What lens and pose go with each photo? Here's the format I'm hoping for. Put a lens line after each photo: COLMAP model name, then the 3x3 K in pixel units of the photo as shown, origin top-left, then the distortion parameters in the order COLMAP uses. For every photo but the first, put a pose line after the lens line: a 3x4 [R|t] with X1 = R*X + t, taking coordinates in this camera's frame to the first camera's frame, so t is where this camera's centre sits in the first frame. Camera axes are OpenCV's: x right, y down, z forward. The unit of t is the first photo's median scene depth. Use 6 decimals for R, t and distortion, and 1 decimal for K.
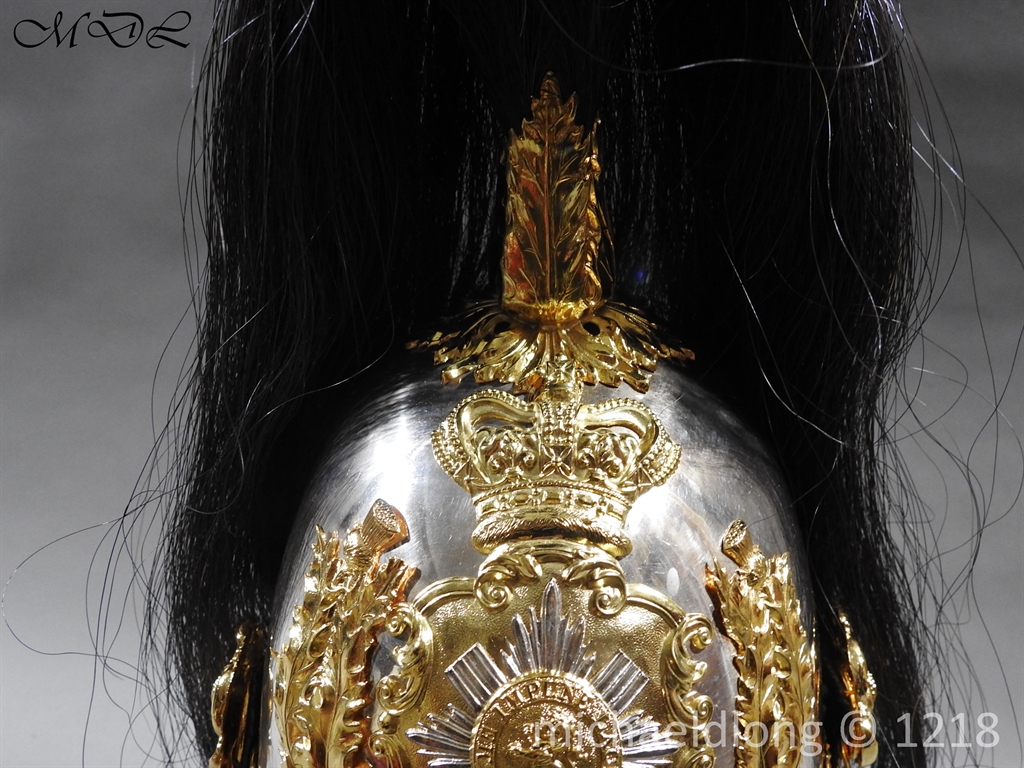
lens RADIAL K [[1059.7, 0, 511.7], [0, 1059.7, 375.7], [0, 0, 1]] dist [-0.023065, 0.000000]
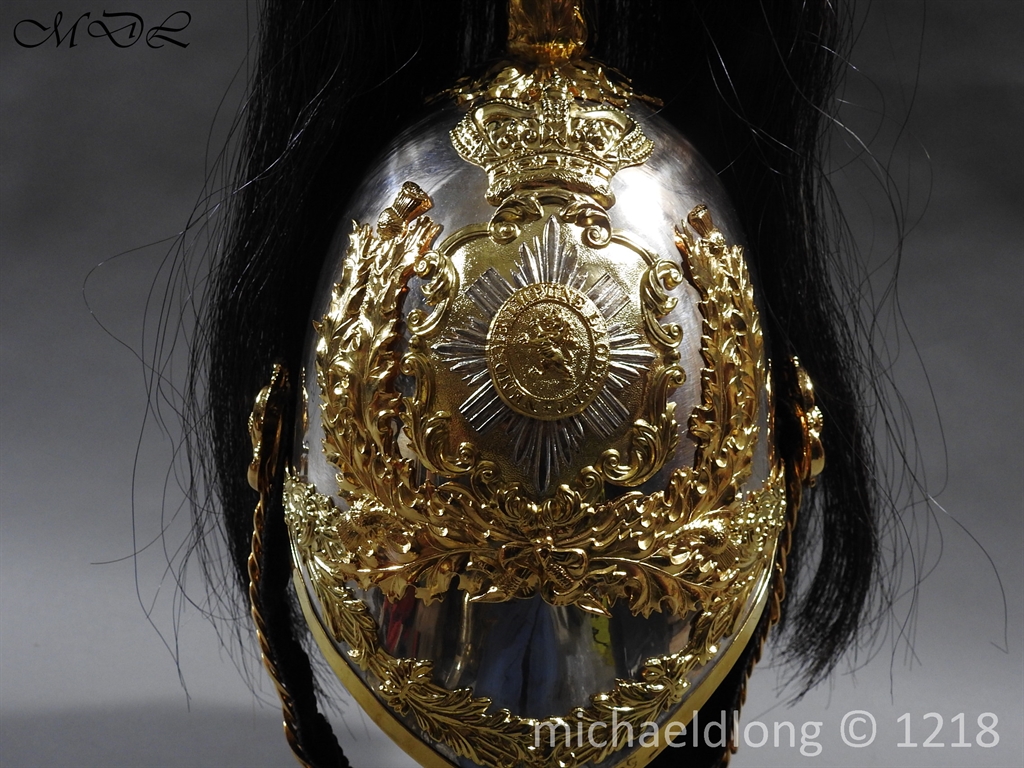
lens RADIAL K [[1059.7, 0, 510.0], [0, 1059.7, 381.9], [0, 0, 1]] dist [-0.023065, 0.000000]
pose [[0.999562, 0.000130, 0.029589, -0.045537], [0.002129, 0.997083, -0.076296, 0.460621], [-0.029512, 0.076326, 0.996646, -0.210066]]
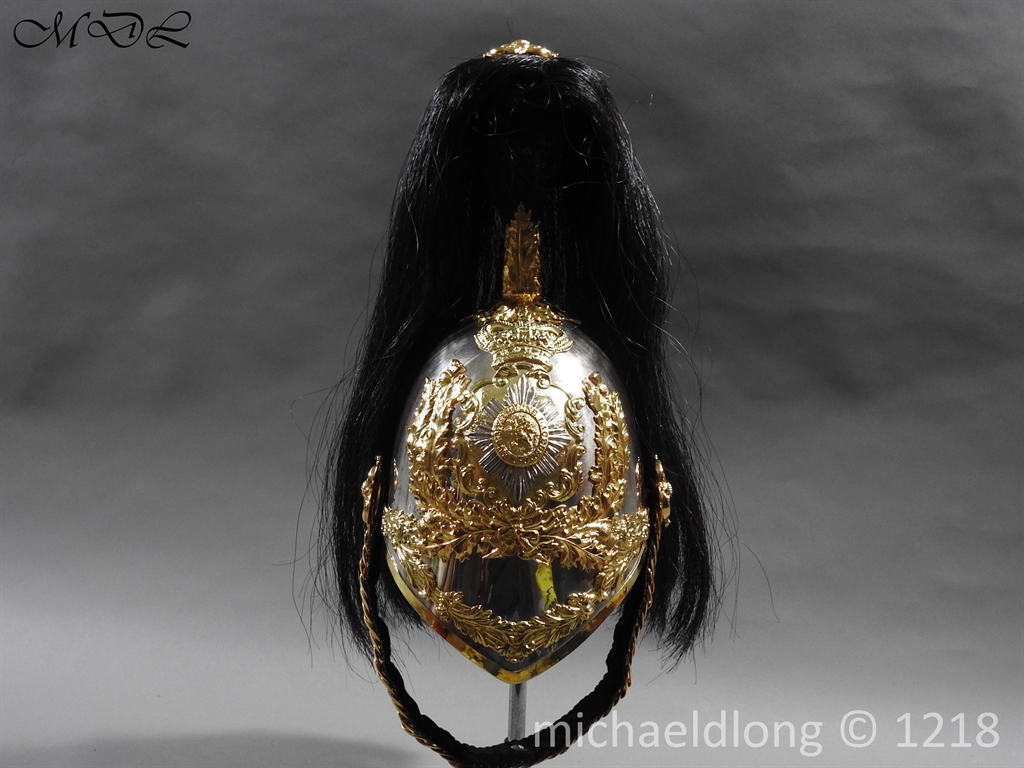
lens RADIAL K [[1059.7, 0, 505.0], [0, 1059.7, 383.2], [0, 0, 1]] dist [-0.023065, 0.000000]
pose [[0.999401, 0.011869, 0.032499, -0.088874], [-0.002781, 0.963842, -0.266461, 0.887867], [-0.034487, 0.266211, 0.963298, -1.500990]]
